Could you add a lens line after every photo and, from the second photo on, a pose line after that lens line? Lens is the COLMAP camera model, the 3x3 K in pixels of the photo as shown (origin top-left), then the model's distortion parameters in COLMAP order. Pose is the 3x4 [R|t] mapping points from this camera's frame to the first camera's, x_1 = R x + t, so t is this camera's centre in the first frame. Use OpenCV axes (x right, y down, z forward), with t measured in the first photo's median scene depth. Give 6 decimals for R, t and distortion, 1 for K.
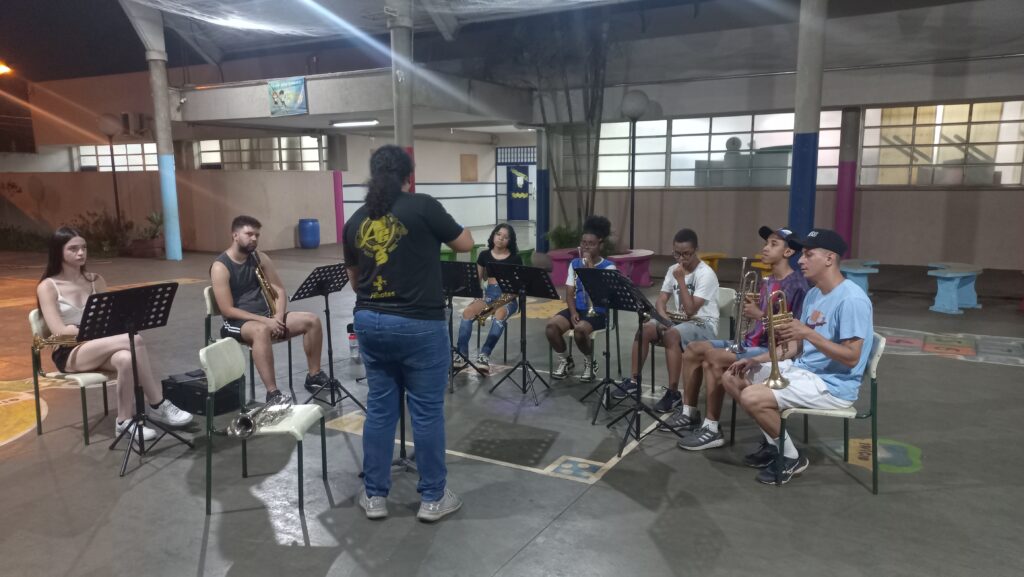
lens RADIAL K [[730.0, 0, 512.0], [0, 730.0, 288.5], [0, 0, 1]] dist [0.029245, -0.002625]
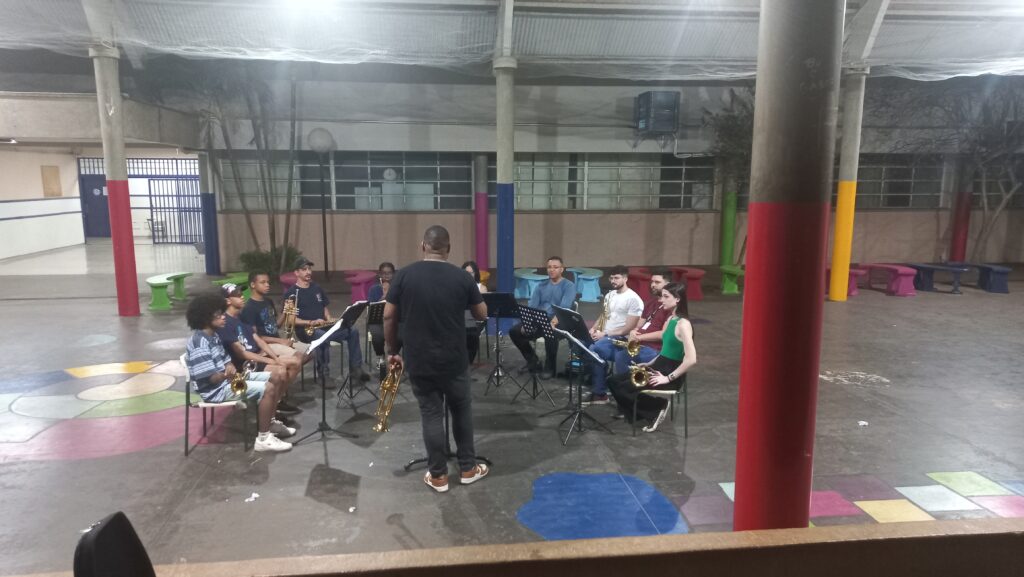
lens RADIAL K [[730.0, 0, 512.0], [0, 730.0, 288.5], [0, 0, 1]] dist [0.029245, -0.002625]
pose [[0.804379, -0.078141, 0.588955, -0.557911], [0.077386, 0.996648, 0.026541, -0.062627], [-0.589055, 0.024228, 0.807730, -0.167160]]
